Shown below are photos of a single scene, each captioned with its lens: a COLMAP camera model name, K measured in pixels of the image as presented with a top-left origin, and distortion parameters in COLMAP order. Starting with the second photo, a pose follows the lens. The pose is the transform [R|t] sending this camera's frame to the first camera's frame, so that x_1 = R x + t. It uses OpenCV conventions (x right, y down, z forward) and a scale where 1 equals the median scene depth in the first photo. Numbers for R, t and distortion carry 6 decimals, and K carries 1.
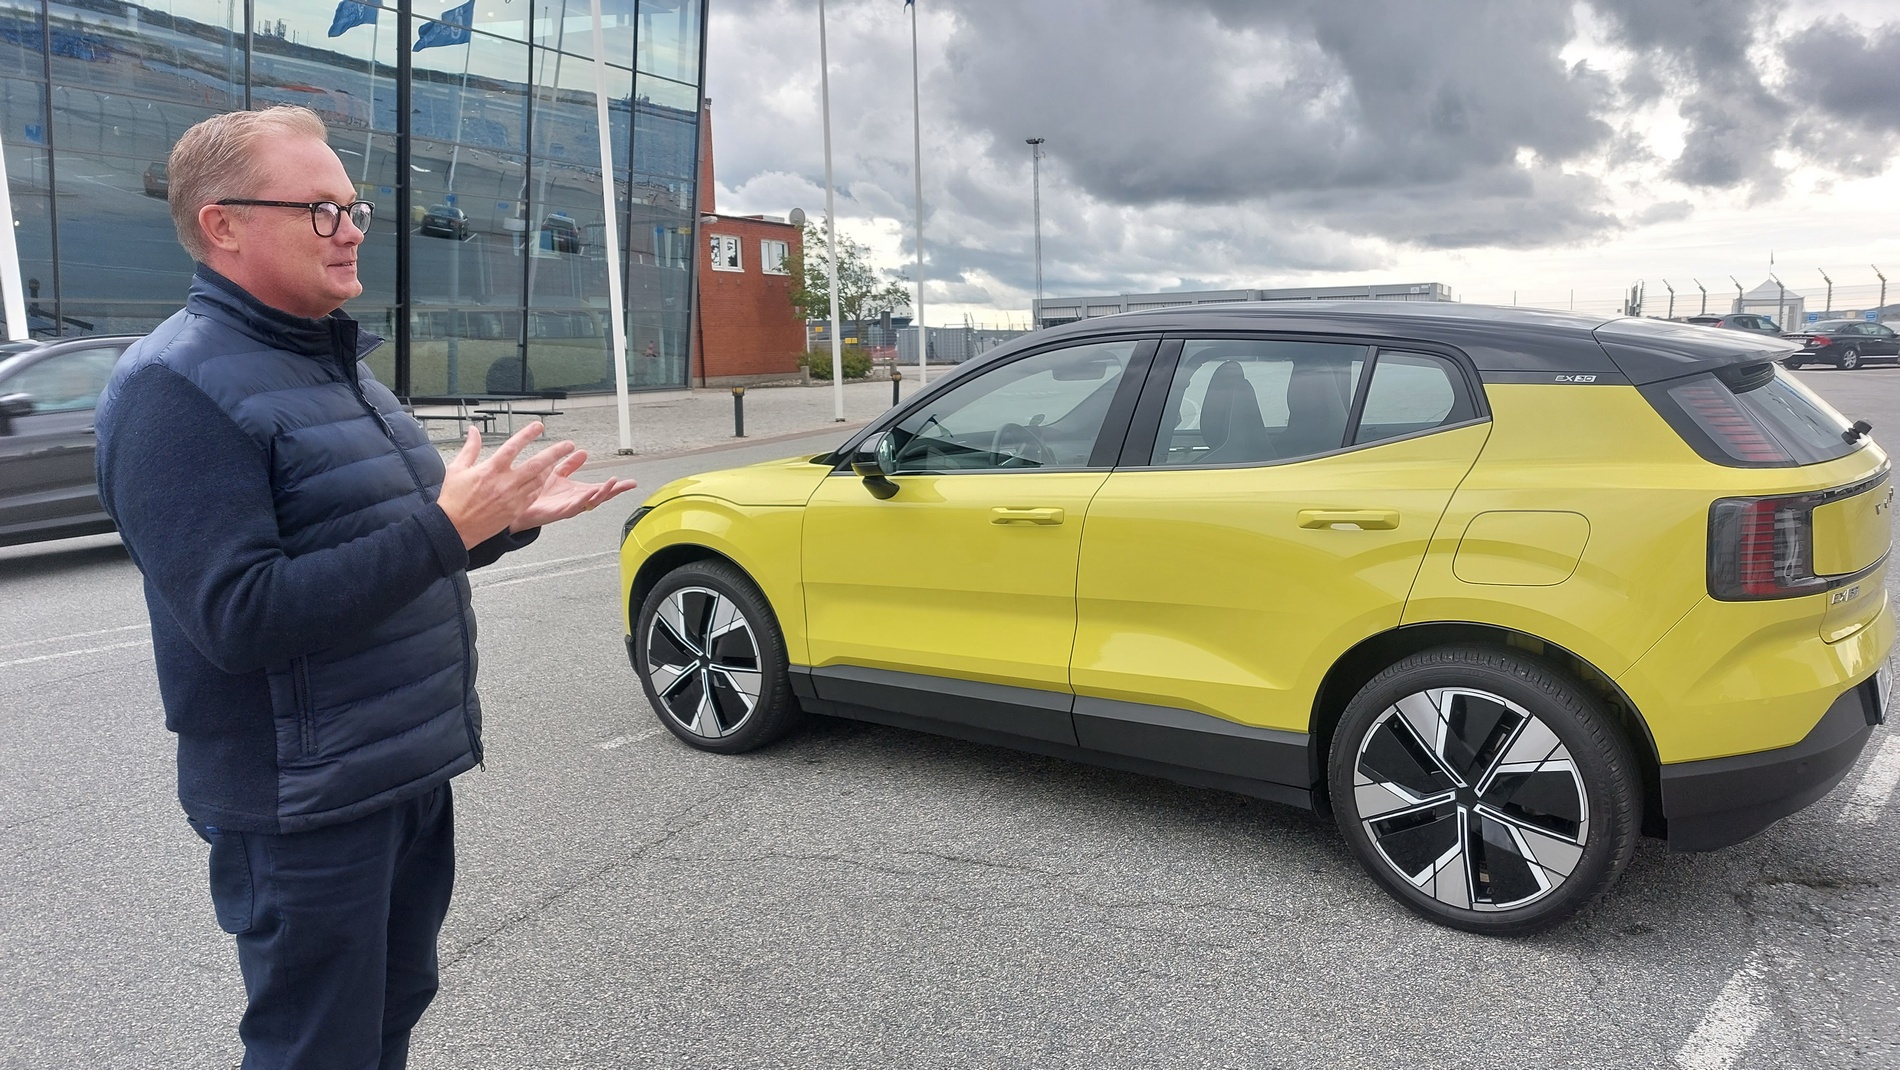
lens RADIAL K [[1377.5, 0, 950.0], [0, 1377.5, 535.0], [0, 0, 1]] dist [0.078869, -0.085303]
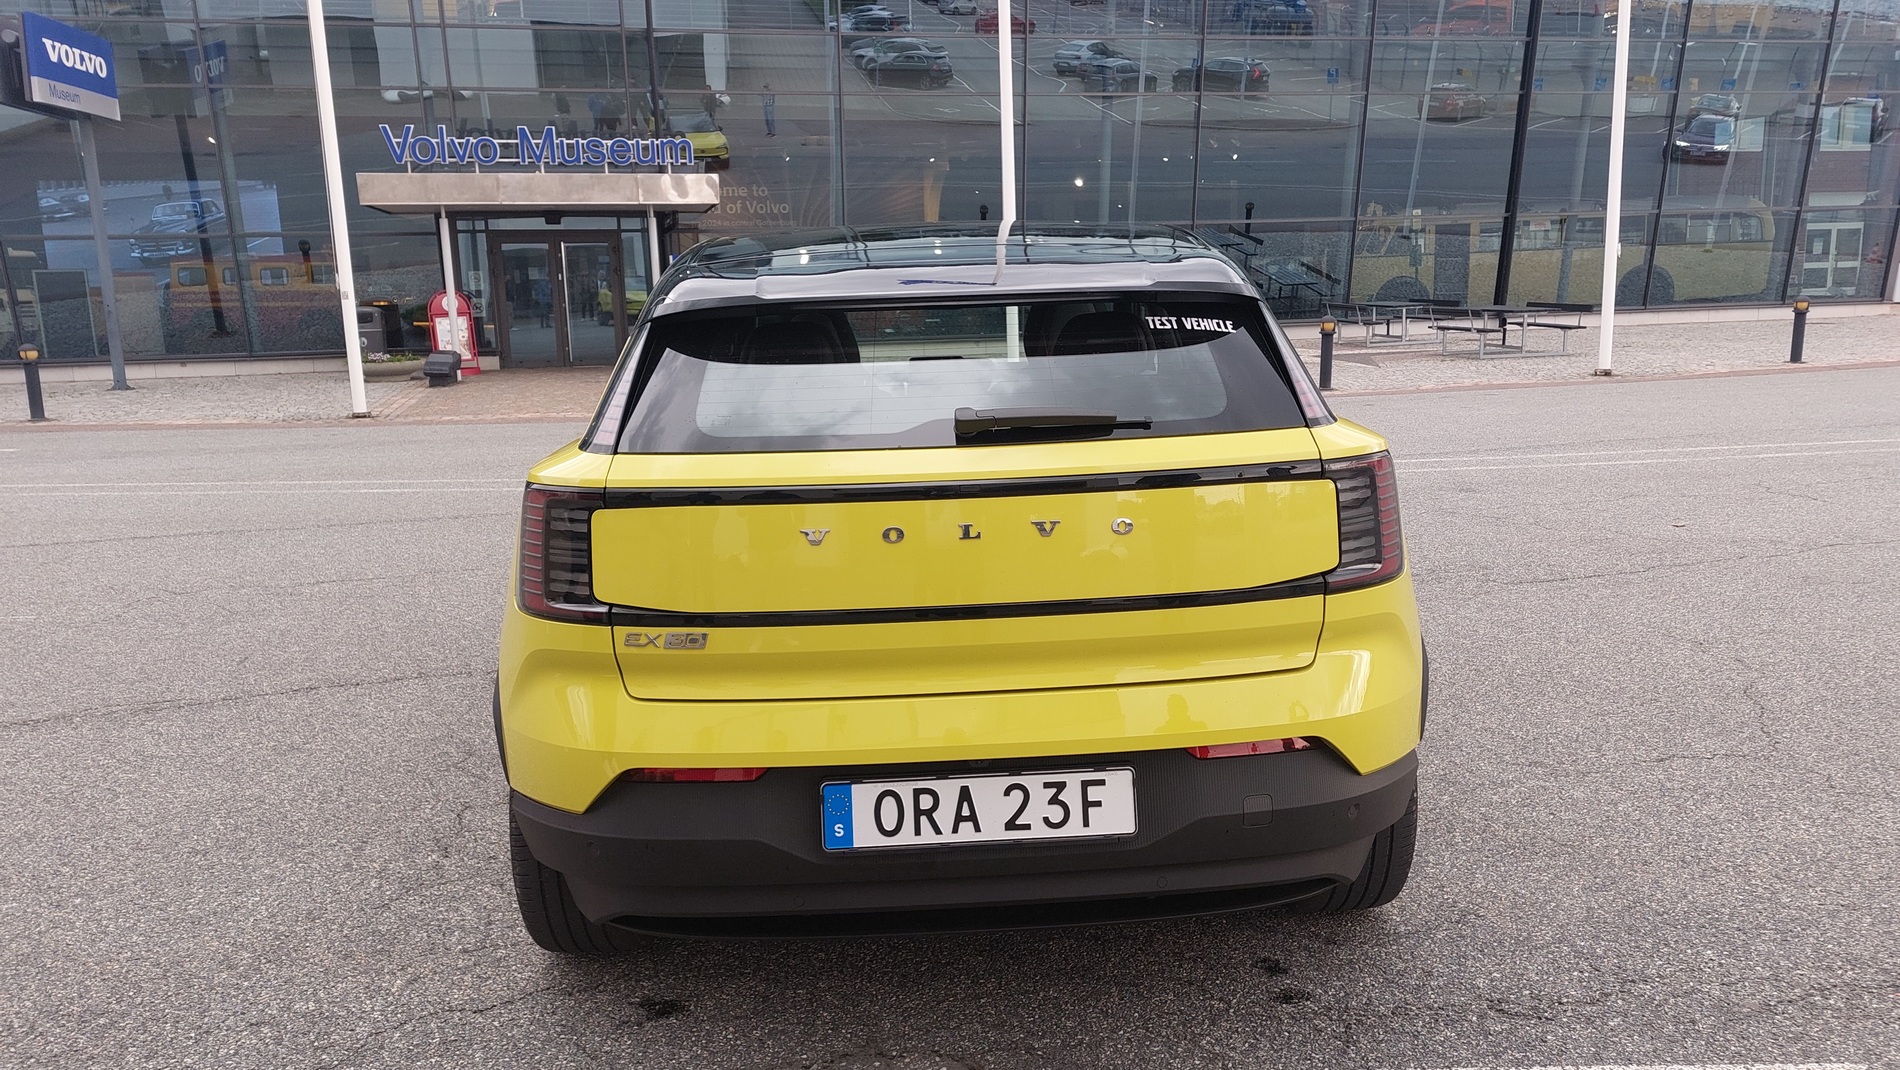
lens RADIAL K [[1365.6, 0, 972.8], [0, 1365.6, 501.8], [0, 0, 1]] dist [0.080972, -0.085899]
pose [[0.625874, 0.132250, -0.768629, 1.093135], [-0.098071, 0.991041, 0.090662, -0.092091], [0.773733, 0.018638, 0.633237, 0.575093]]
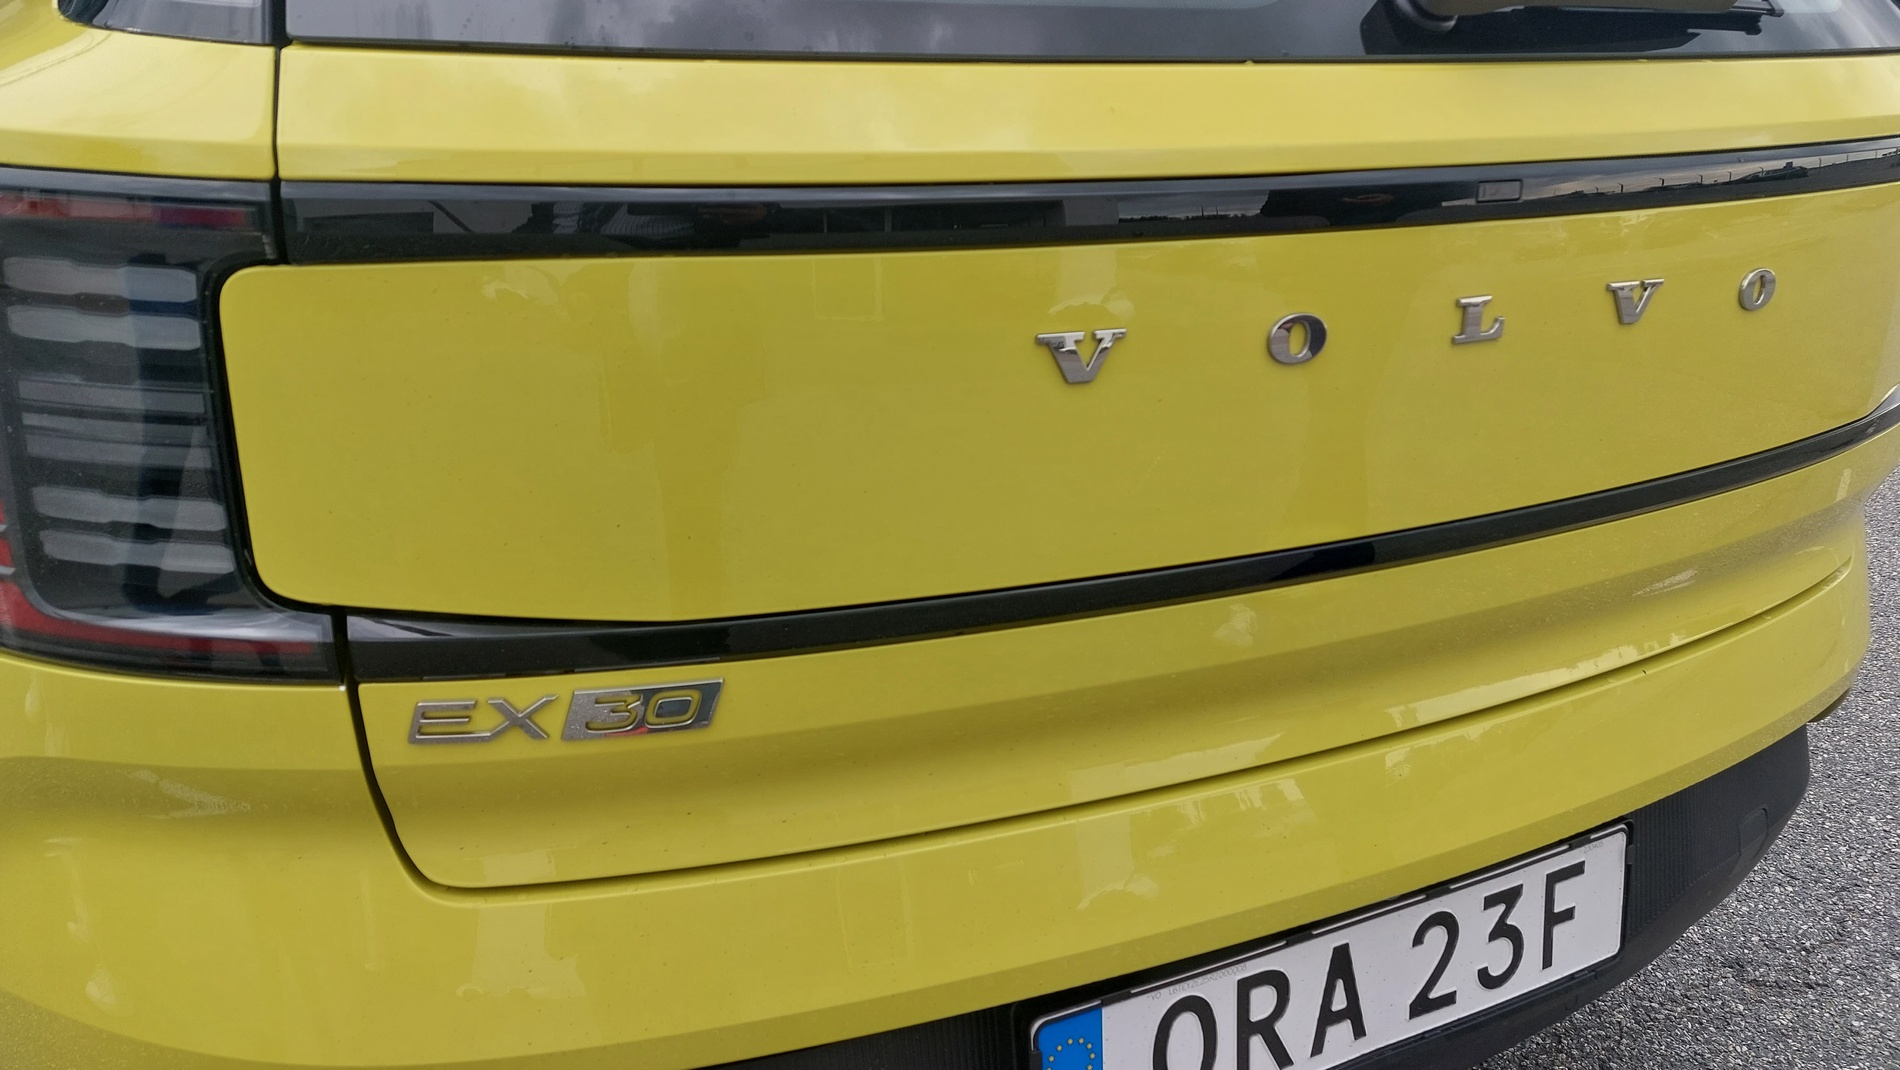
lens RADIAL K [[1365.6, 0, 972.8], [0, 1365.6, 501.8], [0, 0, 1]] dist [0.080972, -0.085899]
pose [[0.884151, 0.241248, -0.400096, 0.663383], [-0.138814, 0.953342, 0.268084, -0.045881], [0.446103, -0.181488, 0.876387, 0.725176]]
